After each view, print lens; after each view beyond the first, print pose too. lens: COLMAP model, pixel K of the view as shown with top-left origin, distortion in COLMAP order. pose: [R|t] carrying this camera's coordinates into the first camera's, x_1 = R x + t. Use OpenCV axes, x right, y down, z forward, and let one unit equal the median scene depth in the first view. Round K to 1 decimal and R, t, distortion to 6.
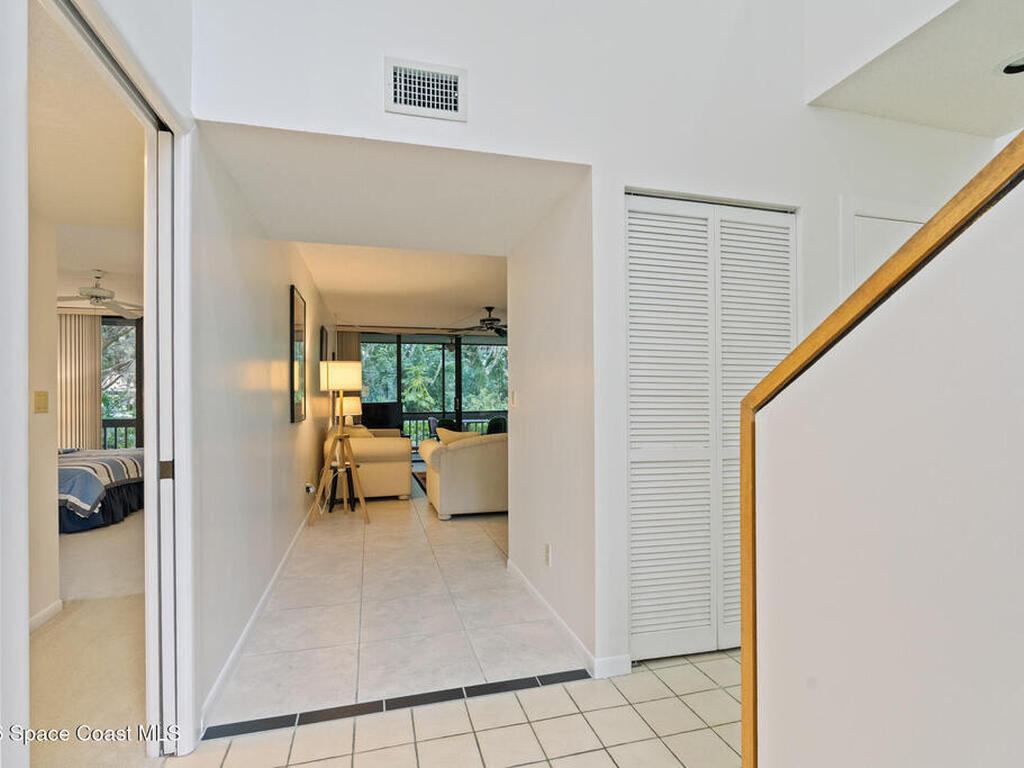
lens RADIAL K [[515.1, 0, 510.9], [0, 515.1, 391.2], [0, 0, 1]] dist [-0.001832, 0.000187]
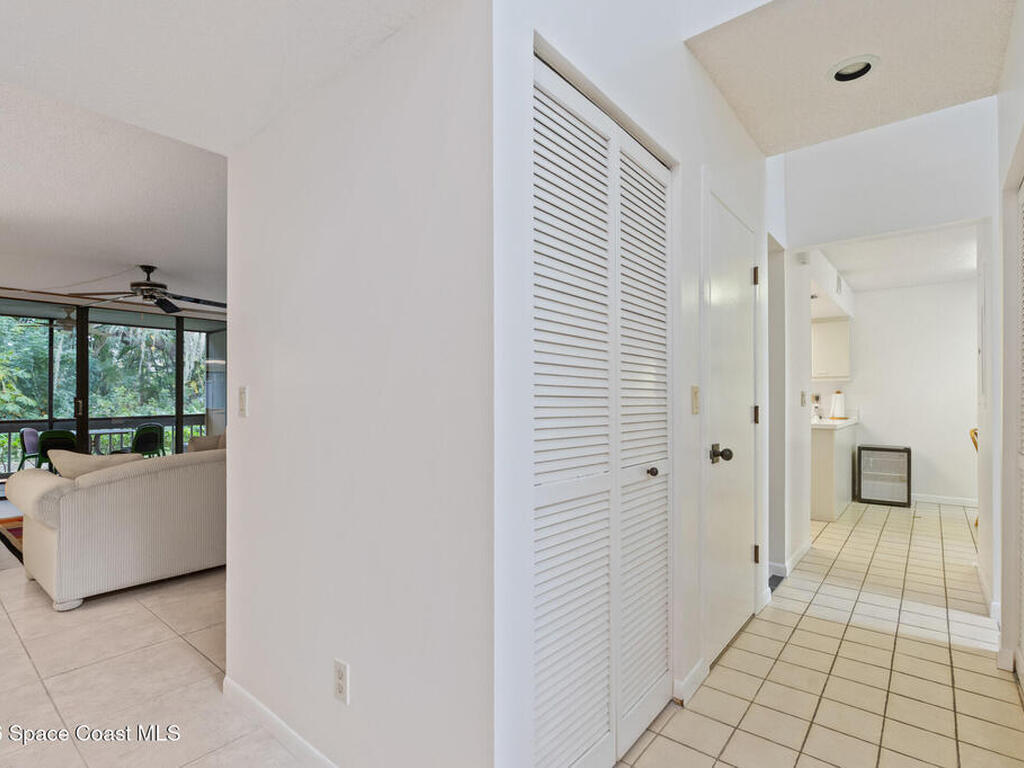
lens RADIAL K [[515.1, 0, 510.3], [0, 515.1, 393.2], [0, 0, 1]] dist [-0.001832, 0.000187]
pose [[0.819921, 0.009729, 0.572394, -0.033706], [-0.010191, 0.999945, -0.002398, 0.002025], [-0.572386, -0.003867, 0.819975, 0.149050]]
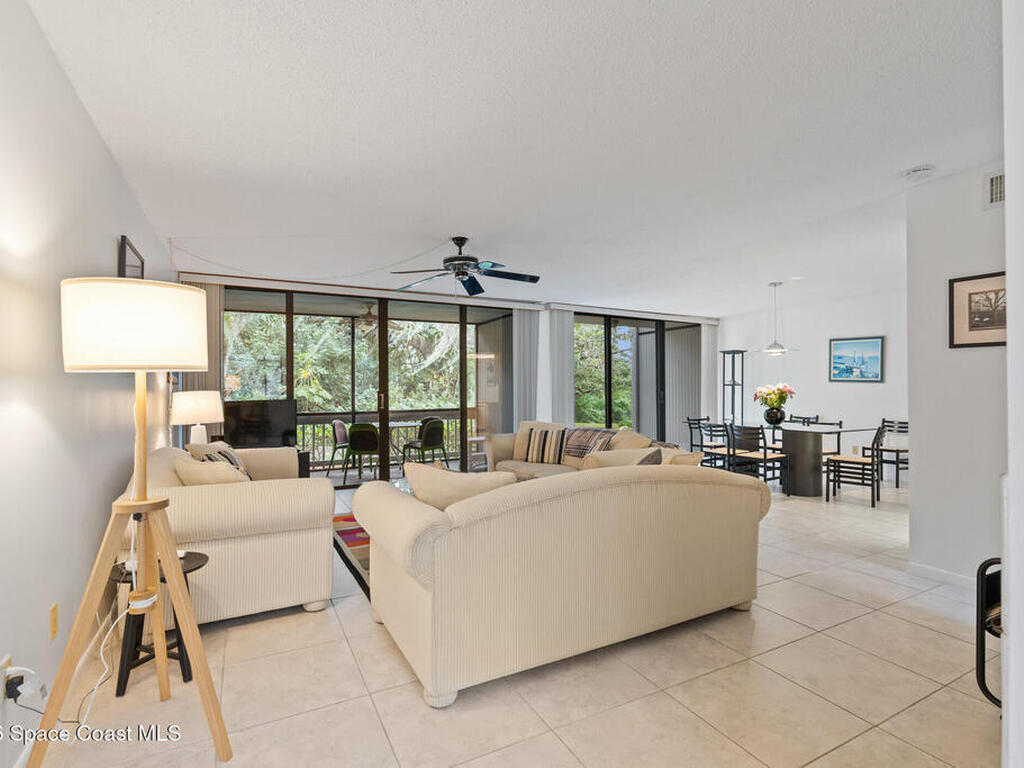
lens RADIAL K [[515.1, 0, 516.6], [0, 515.1, 382.0], [0, 0, 1]] dist [-0.001832, 0.000187]
pose [[0.975838, -0.001679, 0.218488, -0.098118], [0.002999, 0.999979, -0.005711, 0.005272], [-0.218474, 0.006228, 0.975823, 0.374219]]
